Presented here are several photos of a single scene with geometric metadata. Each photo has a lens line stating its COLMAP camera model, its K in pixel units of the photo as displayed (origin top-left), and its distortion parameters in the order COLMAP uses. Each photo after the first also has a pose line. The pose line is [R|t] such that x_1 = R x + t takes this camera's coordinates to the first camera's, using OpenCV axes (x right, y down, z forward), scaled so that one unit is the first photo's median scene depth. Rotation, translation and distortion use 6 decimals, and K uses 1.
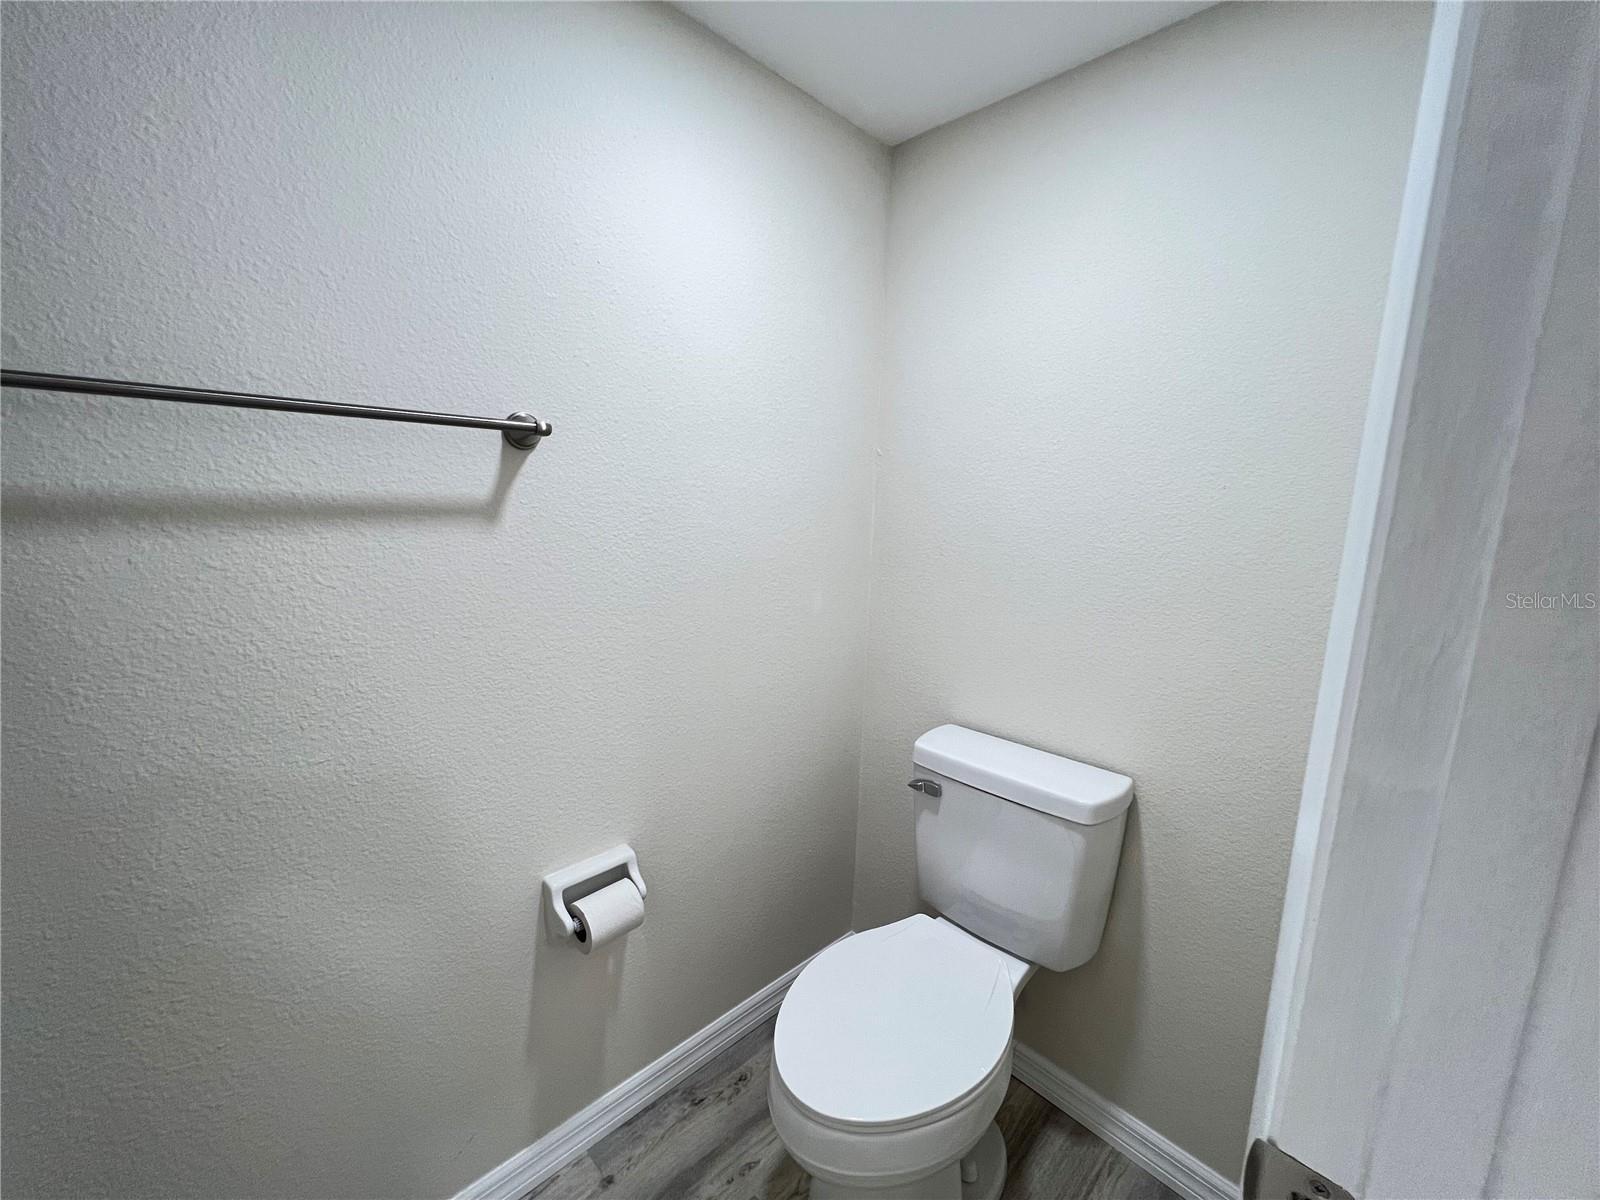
lens RADIAL K [[643.2, 0, 801.9], [0, 643.2, 597.6], [0, 0, 1]] dist [-0.001061, 0.001099]
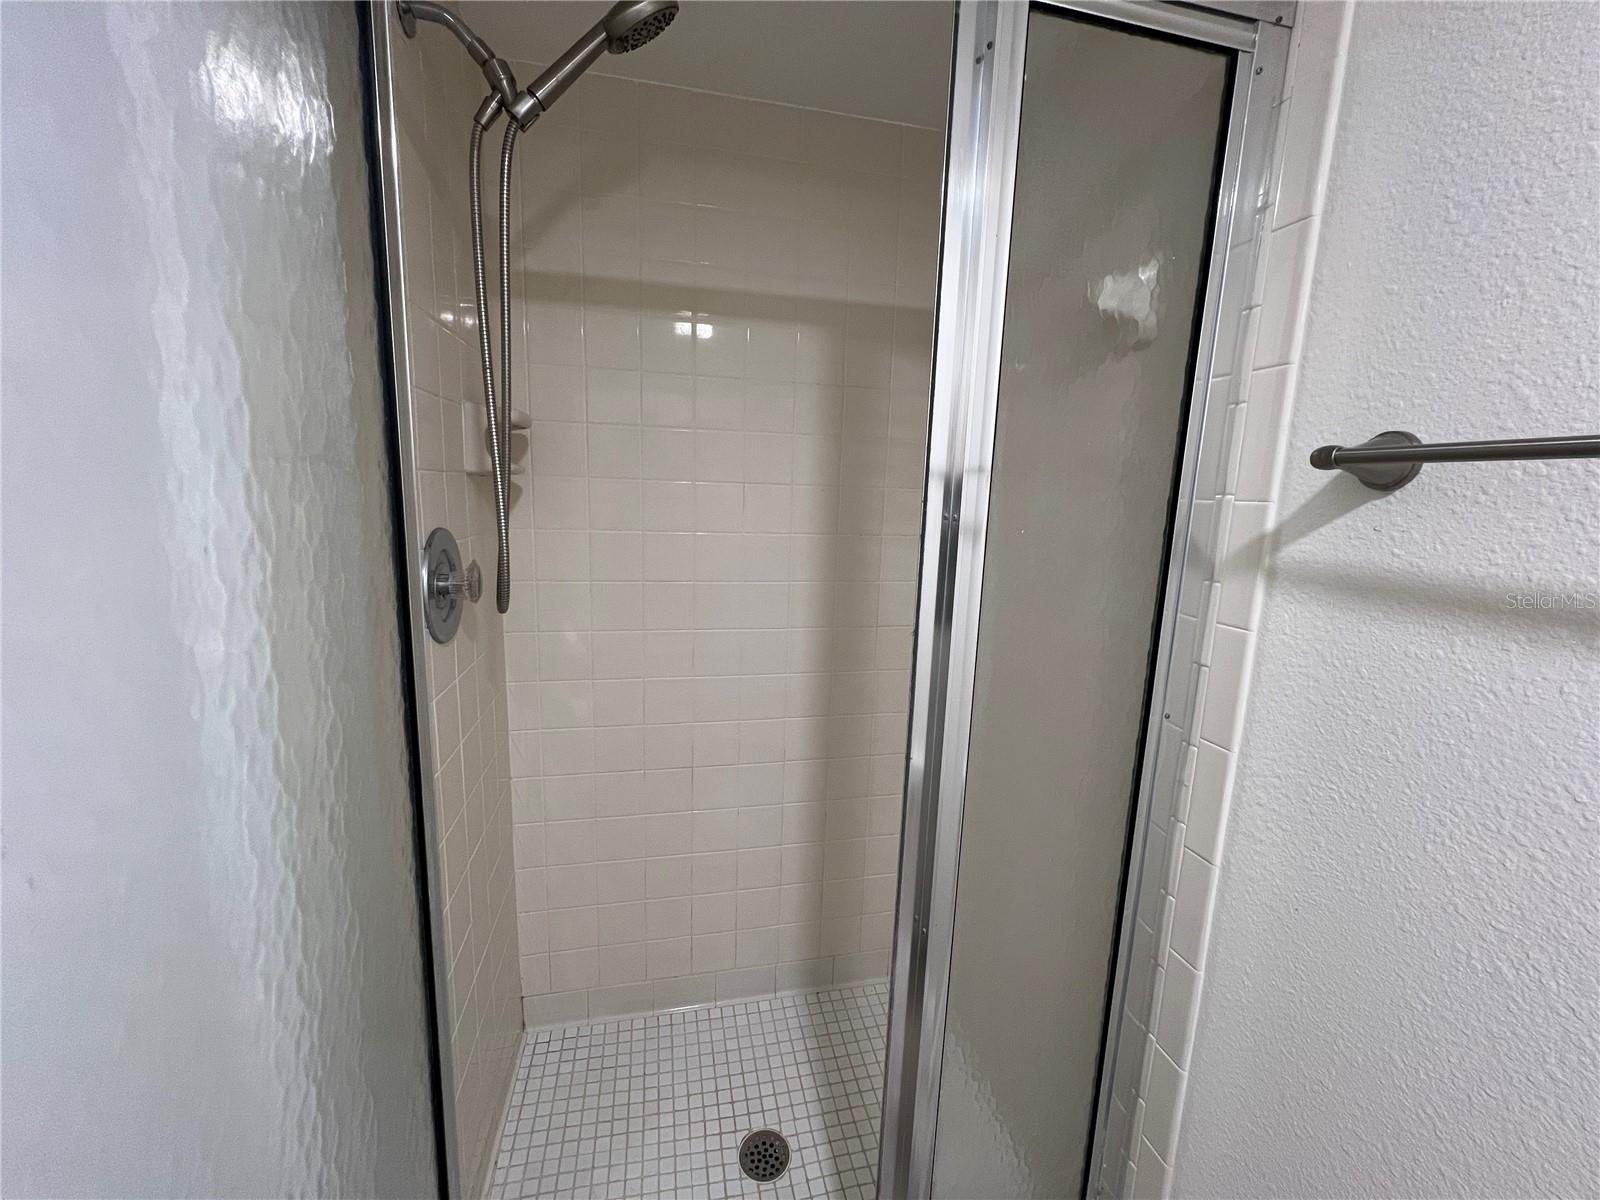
lens RADIAL K [[643.2, 0, 800.1], [0, 643.2, 604.6], [0, 0, 1]] dist [-0.001061, 0.001099]
pose [[-0.521062, 0.094584, -0.848262, -0.028953], [-0.195120, 0.954323, 0.226266, -0.144160], [0.830917, 0.283412, -0.478806, 0.630718]]
